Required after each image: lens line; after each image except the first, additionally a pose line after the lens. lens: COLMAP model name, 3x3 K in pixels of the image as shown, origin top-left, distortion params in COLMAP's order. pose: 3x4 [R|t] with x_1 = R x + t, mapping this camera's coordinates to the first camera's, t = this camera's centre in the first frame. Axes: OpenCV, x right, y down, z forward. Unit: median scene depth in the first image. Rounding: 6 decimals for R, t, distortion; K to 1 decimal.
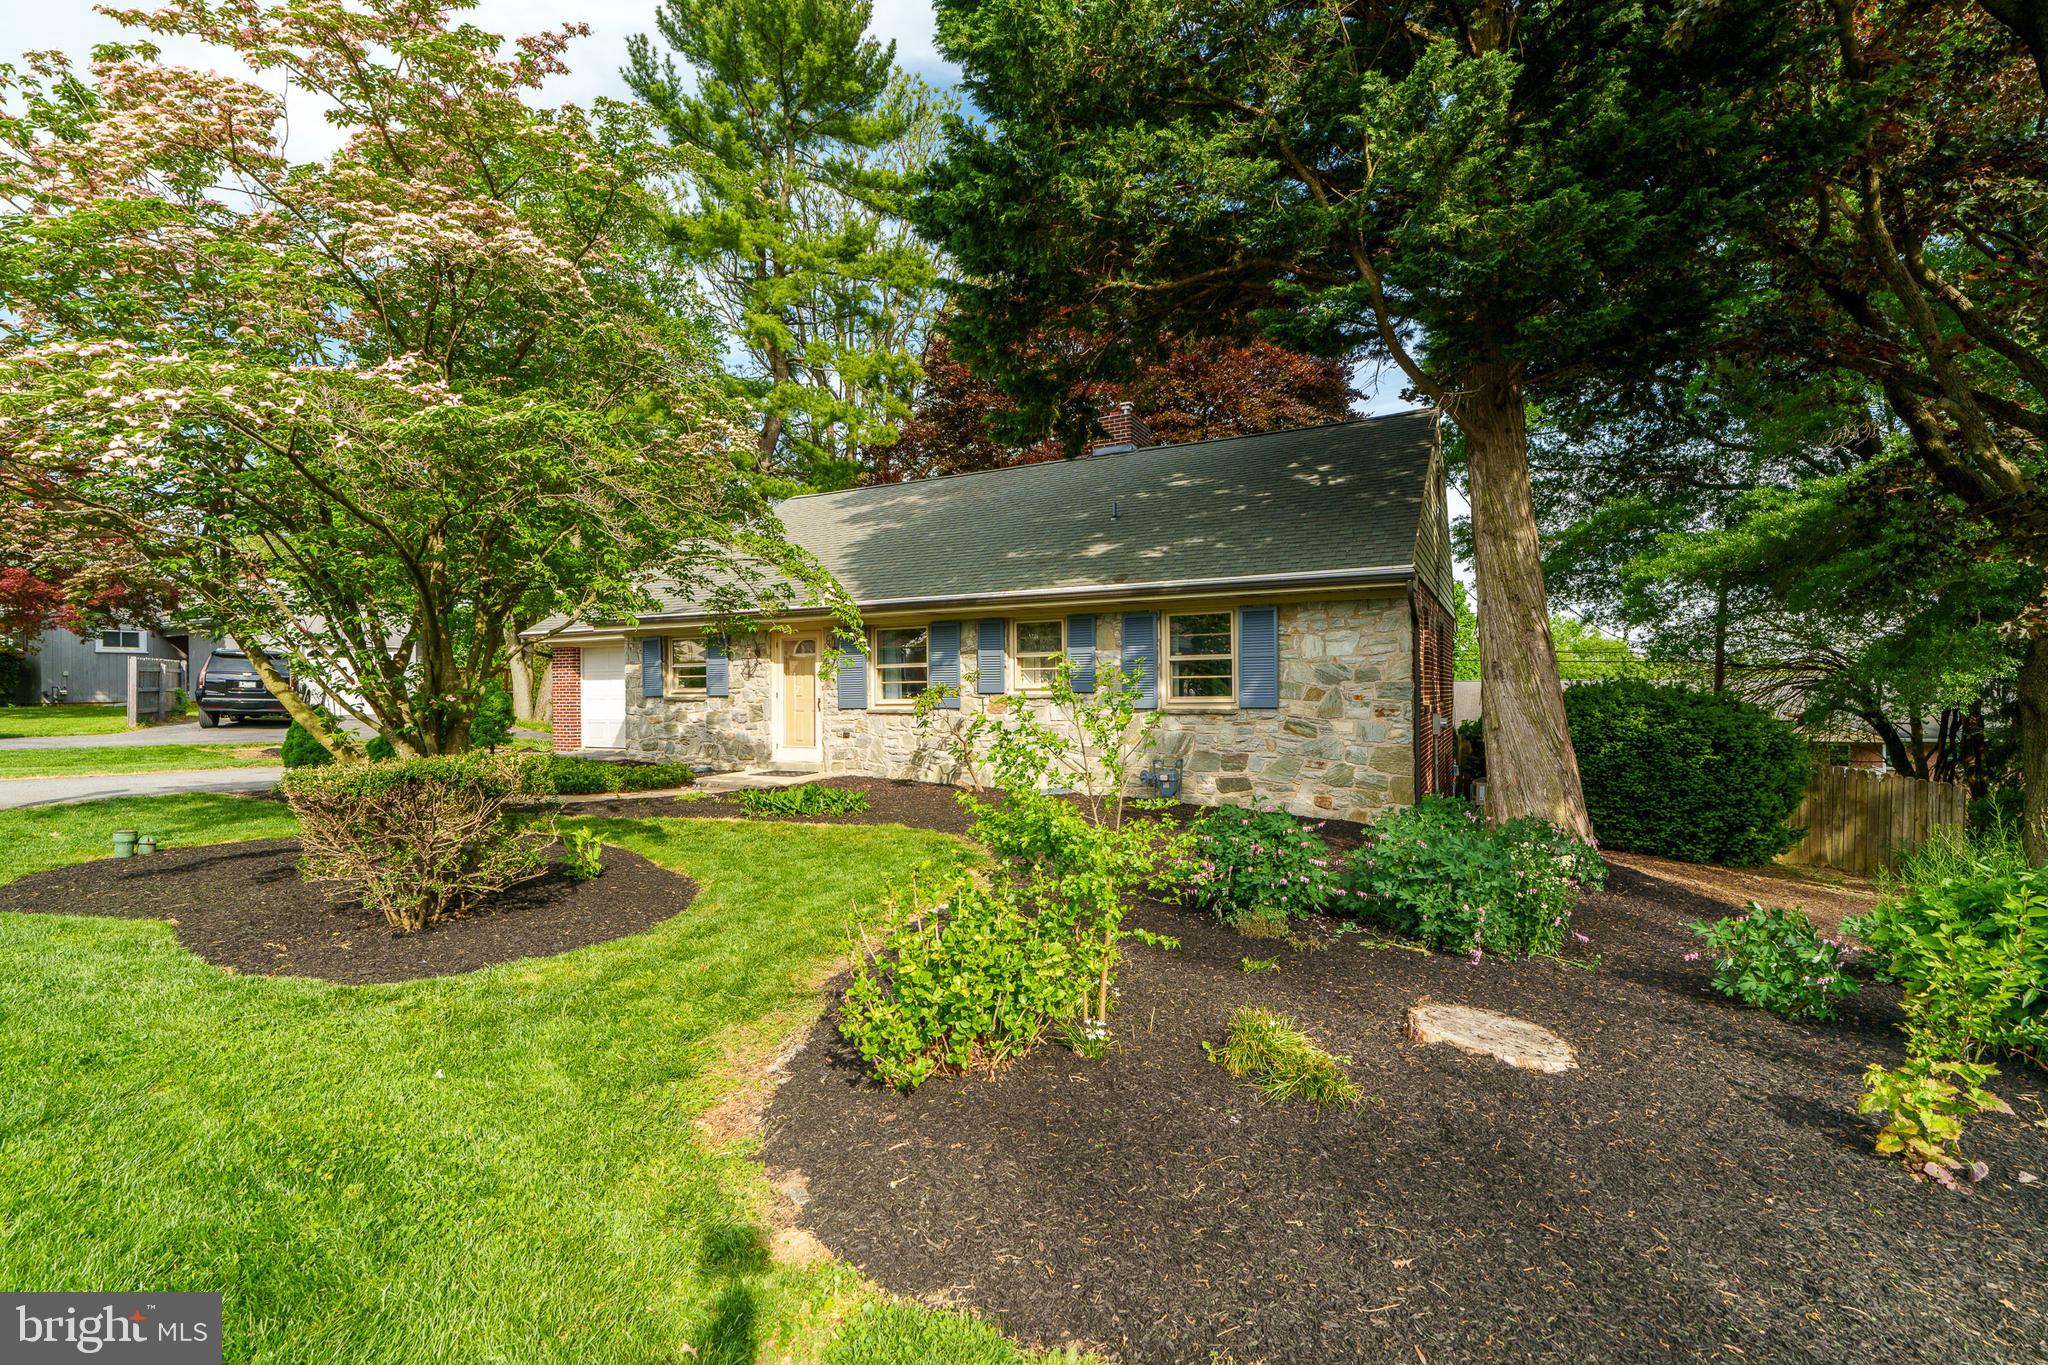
lens RADIAL K [[933.6, 0, 1021.8], [0, 933.6, 692.8], [0, 0, 1]] dist [-0.004858, -0.000229]
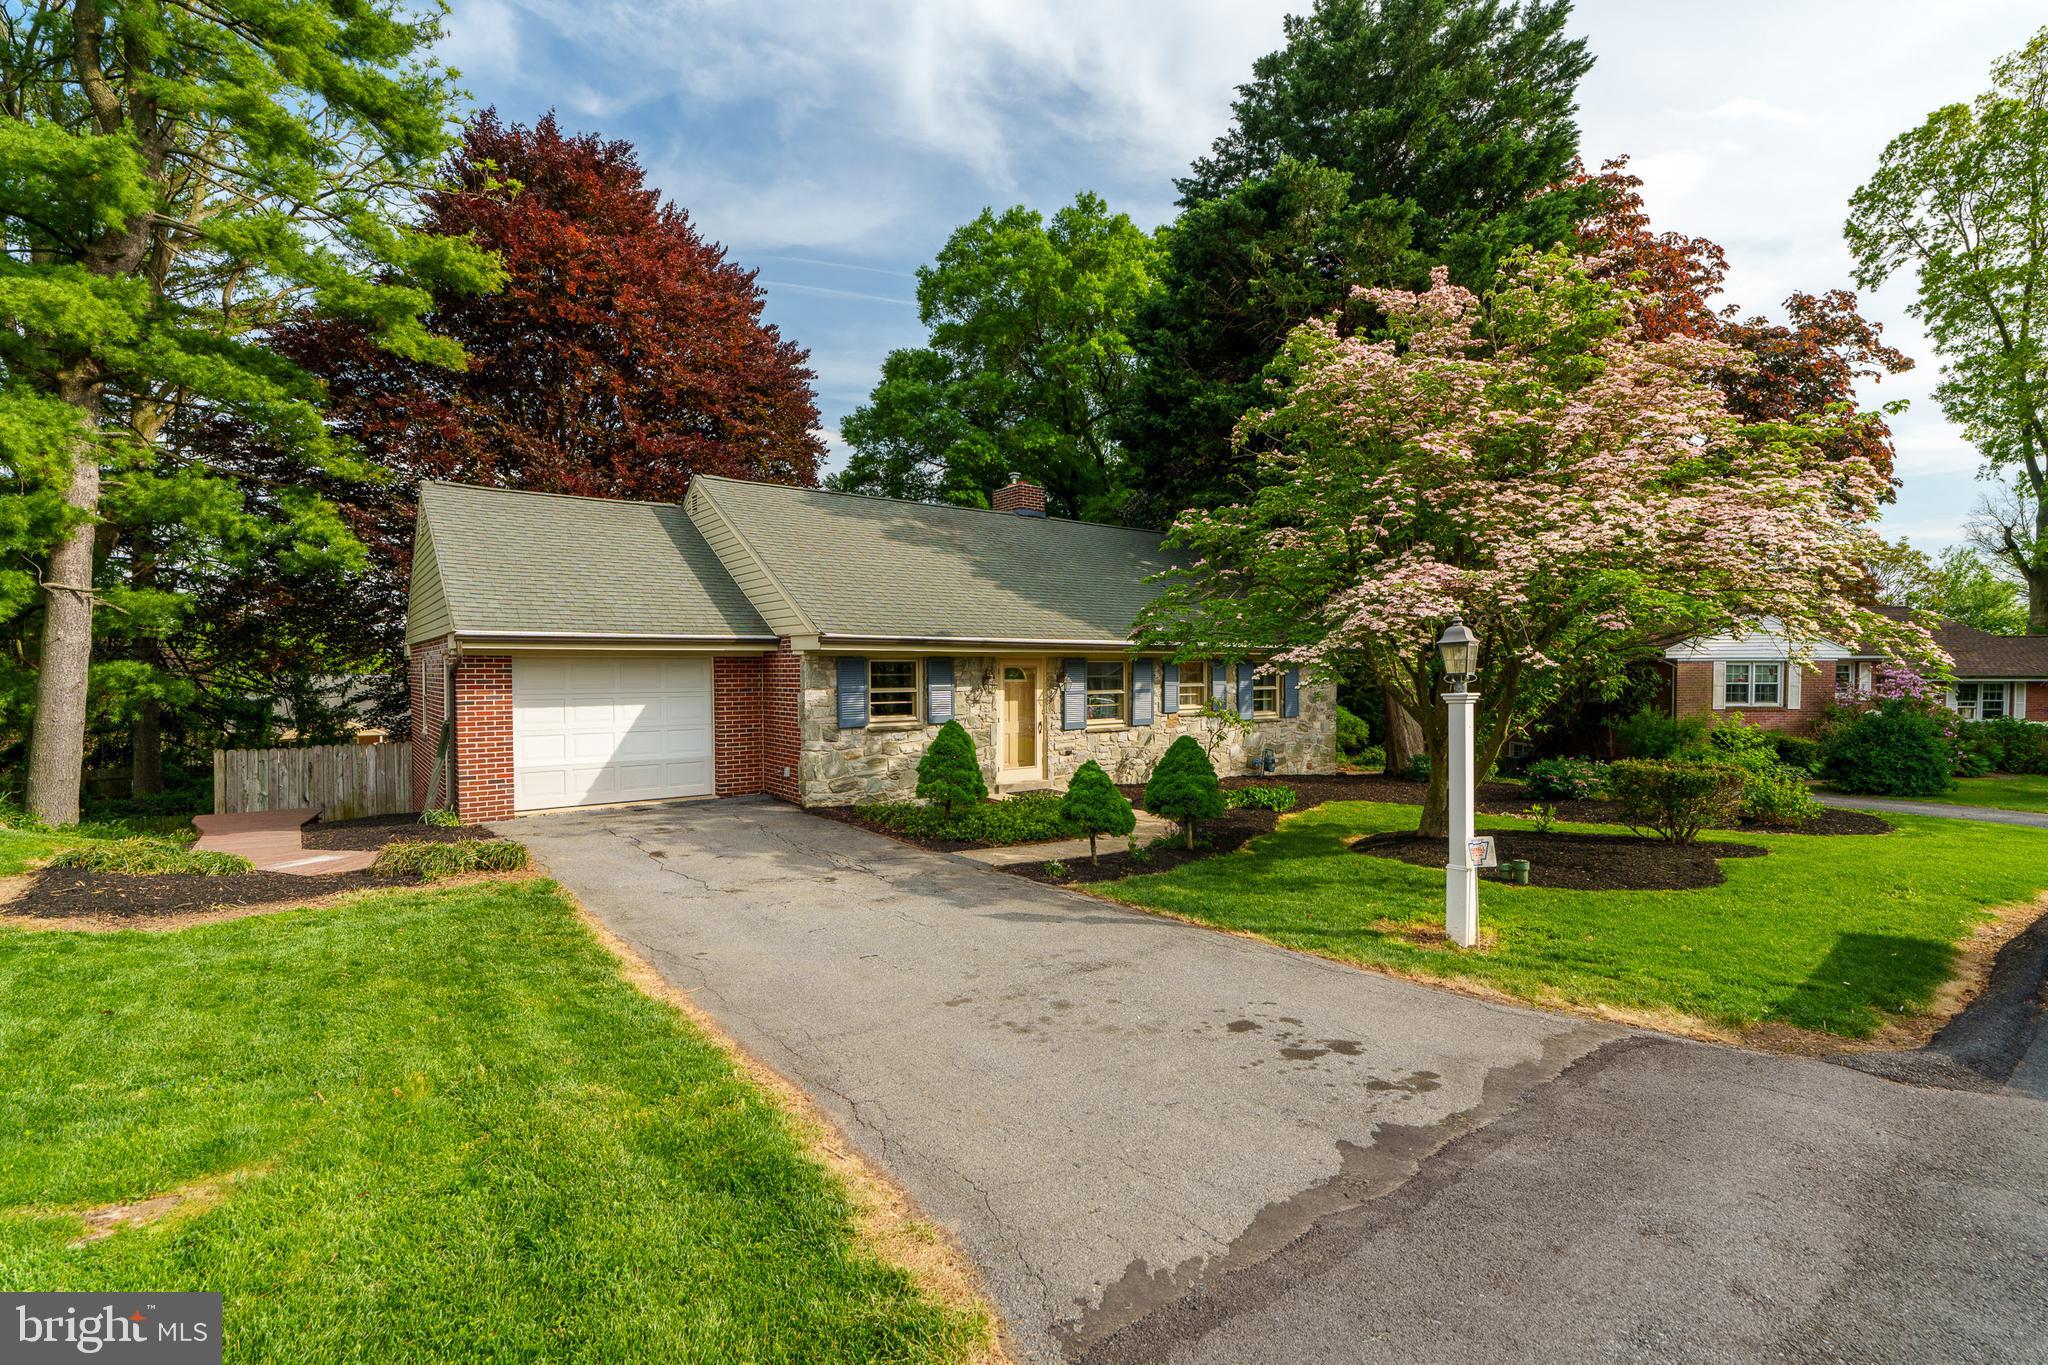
lens RADIAL K [[933.6, 0, 1025.7], [0, 933.6, 682.4], [0, 0, 1]] dist [-0.004858, -0.000229]
pose [[0.413135, -0.001013, 0.910669, -1.177026], [0.003585, 0.999993, -0.000514, -0.038165], [-0.910663, 0.003477, 0.413136, 0.538470]]
